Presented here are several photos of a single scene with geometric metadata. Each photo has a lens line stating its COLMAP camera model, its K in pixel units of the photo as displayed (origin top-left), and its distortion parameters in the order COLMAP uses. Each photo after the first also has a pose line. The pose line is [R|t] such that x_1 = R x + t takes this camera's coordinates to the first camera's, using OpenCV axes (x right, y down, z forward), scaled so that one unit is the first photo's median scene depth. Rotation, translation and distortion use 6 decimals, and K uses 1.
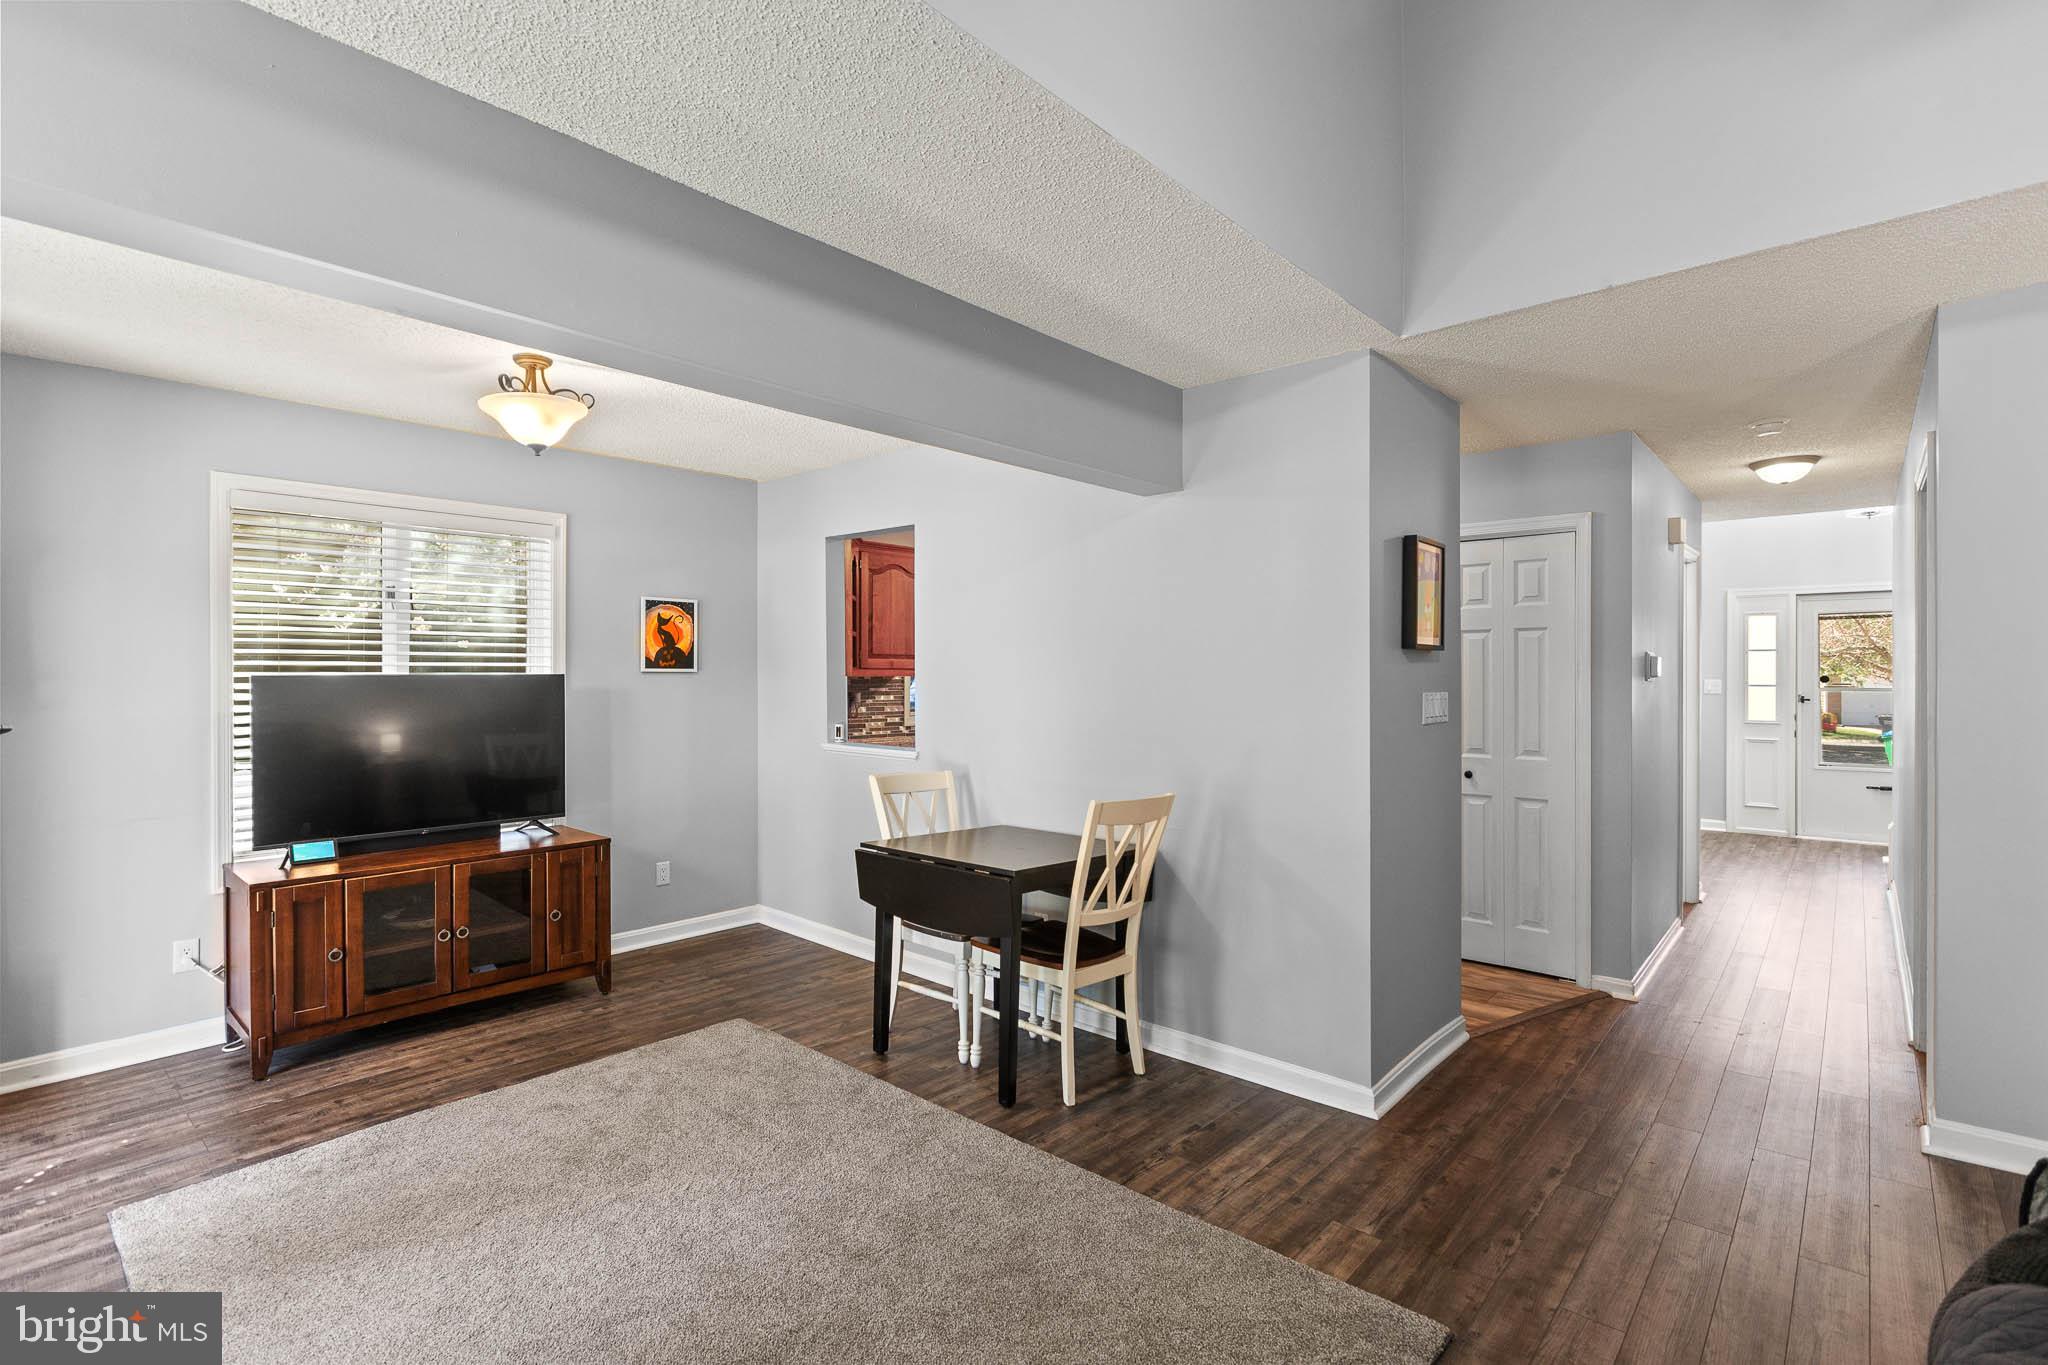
lens RADIAL K [[951.9, 0, 1024.0], [0, 951.9, 682.5], [0, 0, 1]] dist [0.001470, -0.000100]
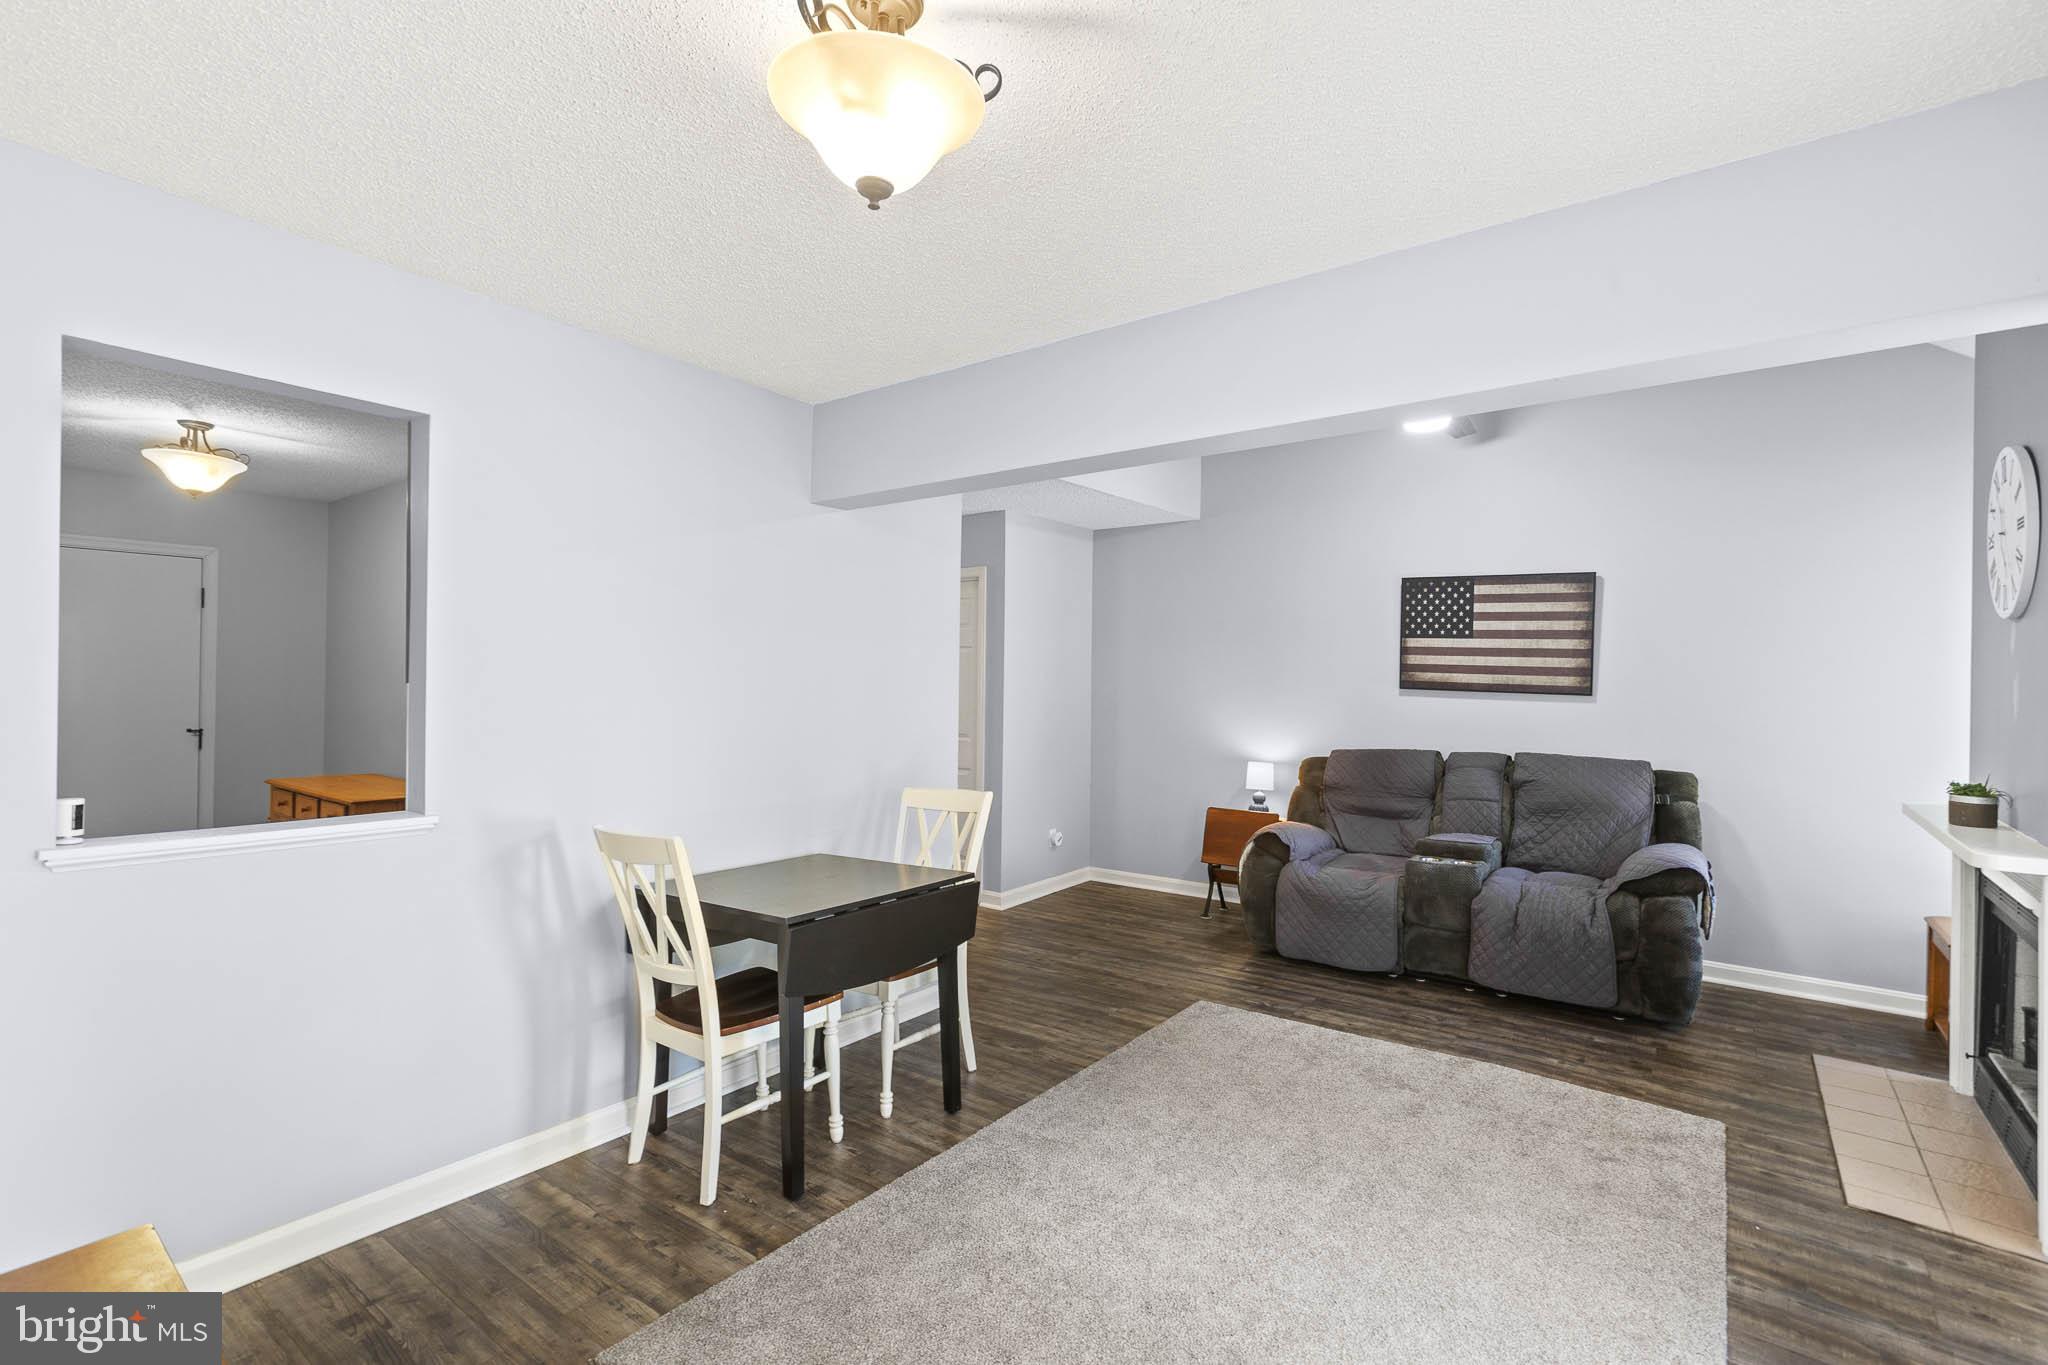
lens RADIAL K [[925.8, 0, 1024.0], [0, 925.8, 682.5], [0, 0, 1]] dist [-0.000299, -0.000473]
pose [[-0.076977, -0.000762, 0.997033, -0.873925], [-0.002877, 0.999996, 0.000543, -0.009217], [-0.997029, -0.002827, -0.076979, 0.878055]]
